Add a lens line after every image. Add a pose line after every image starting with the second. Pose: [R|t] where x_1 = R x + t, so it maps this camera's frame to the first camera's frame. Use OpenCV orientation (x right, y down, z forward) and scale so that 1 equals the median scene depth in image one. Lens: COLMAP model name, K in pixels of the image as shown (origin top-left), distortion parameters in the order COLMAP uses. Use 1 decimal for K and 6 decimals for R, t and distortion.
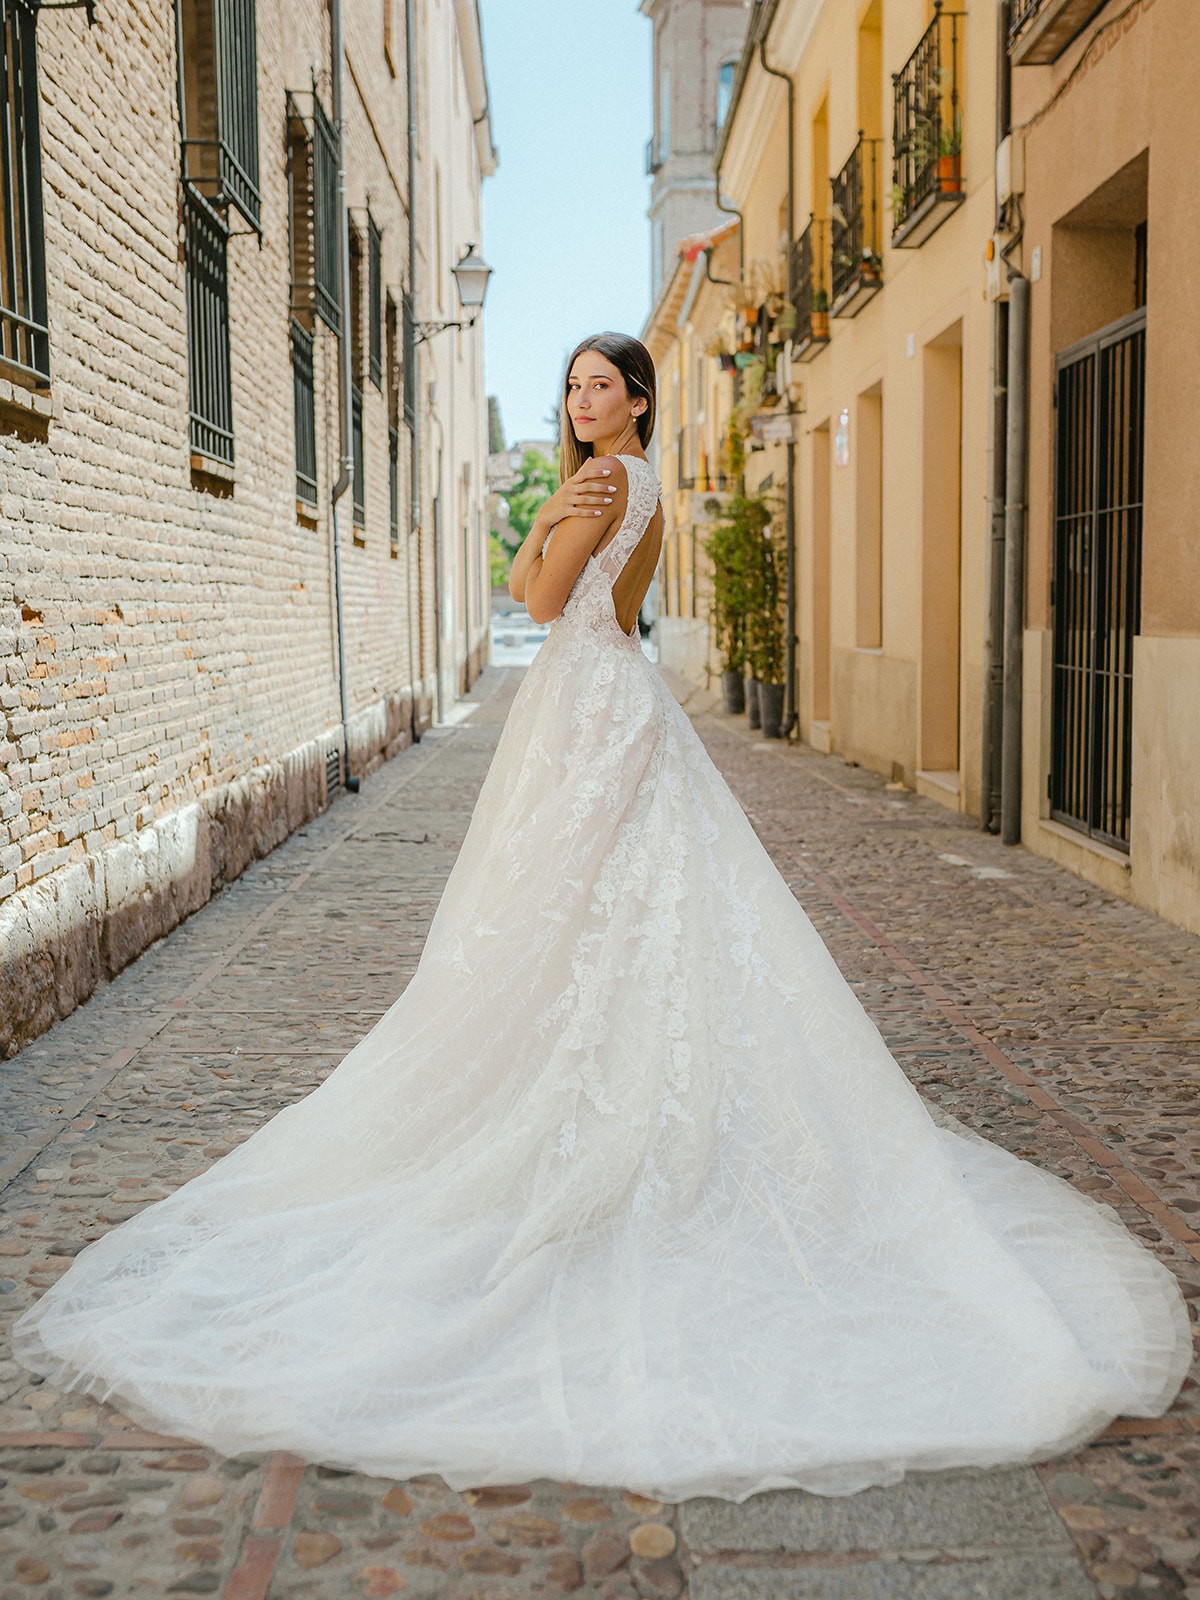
lens RADIAL K [[1708.8, 0, 600.0], [0, 1708.8, 800.0], [0, 0, 1]] dist [-0.001014, -0.006185]
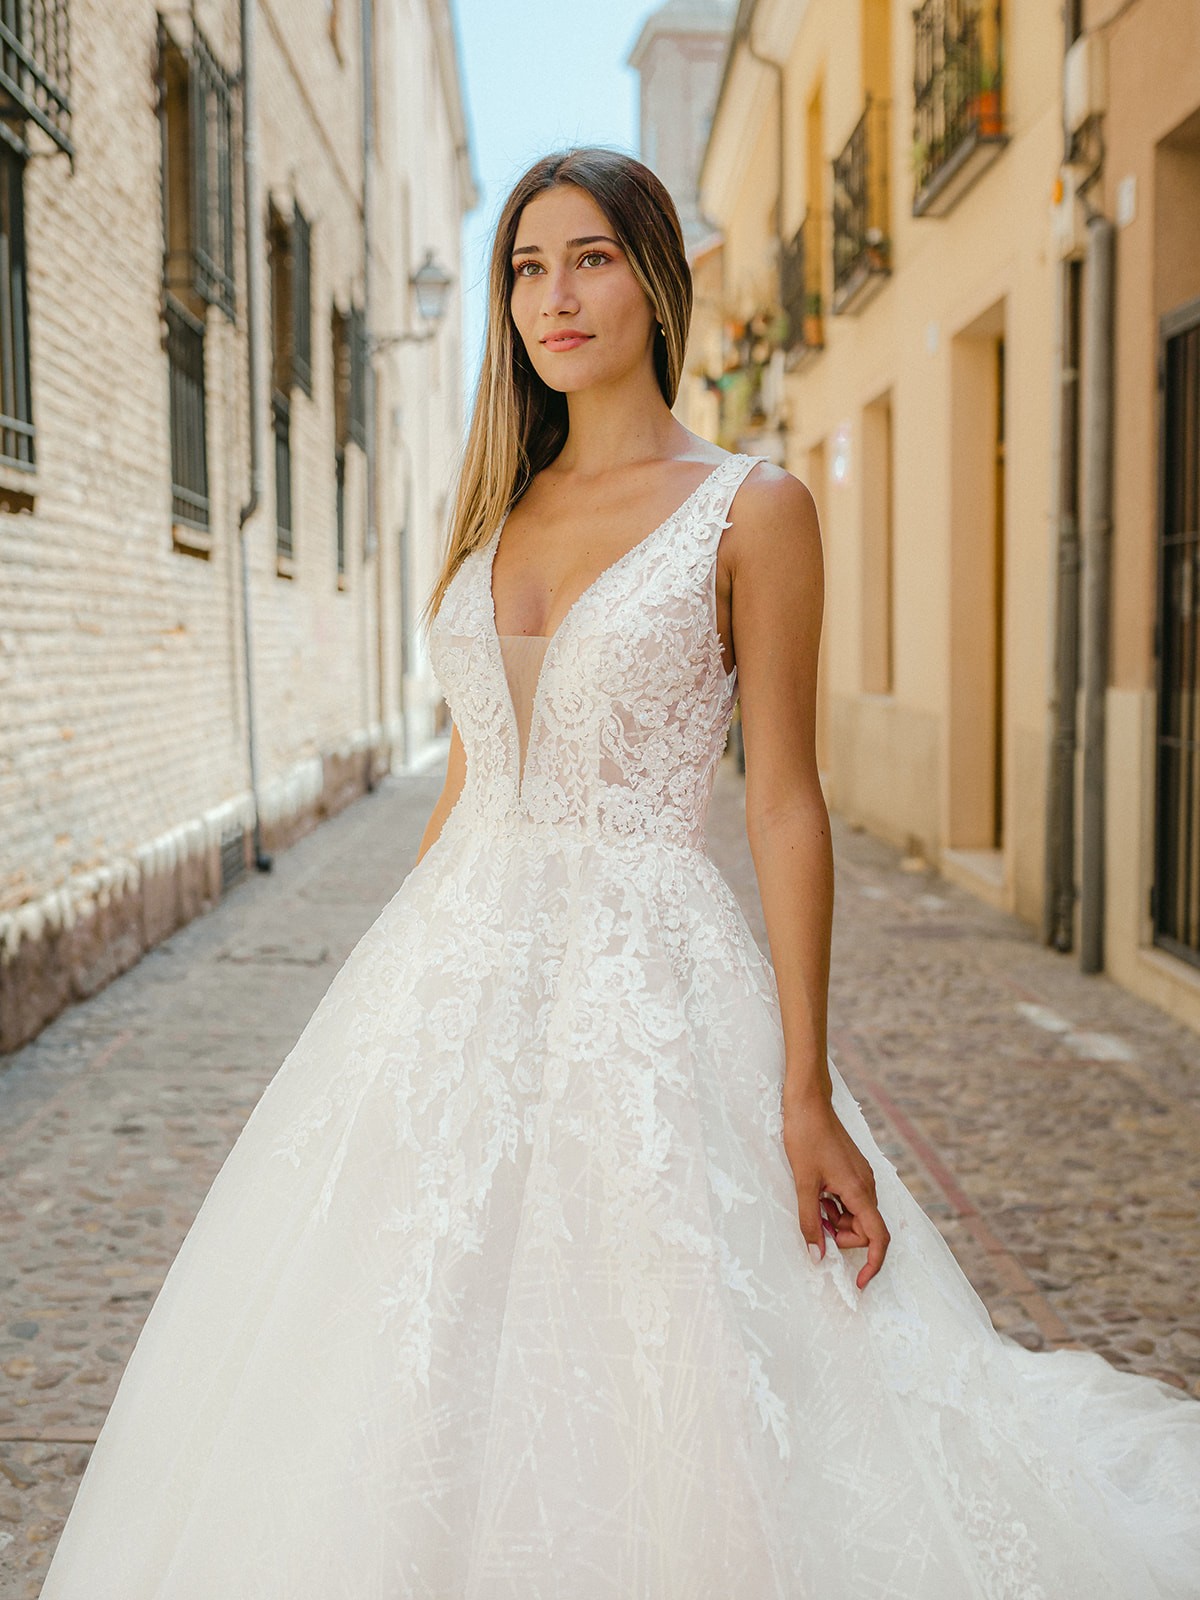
lens RADIAL K [[1719.2, 0, 546.4], [0, 1719.2, 799.4], [0, 0, 1]] dist [-0.014991, -0.022002]
pose [[0.999781, 0.000797, -0.020904, 0.012814], [-0.001209, 0.999805, -0.019731, -0.027368], [0.020884, 0.019752, 0.999587, 0.182632]]
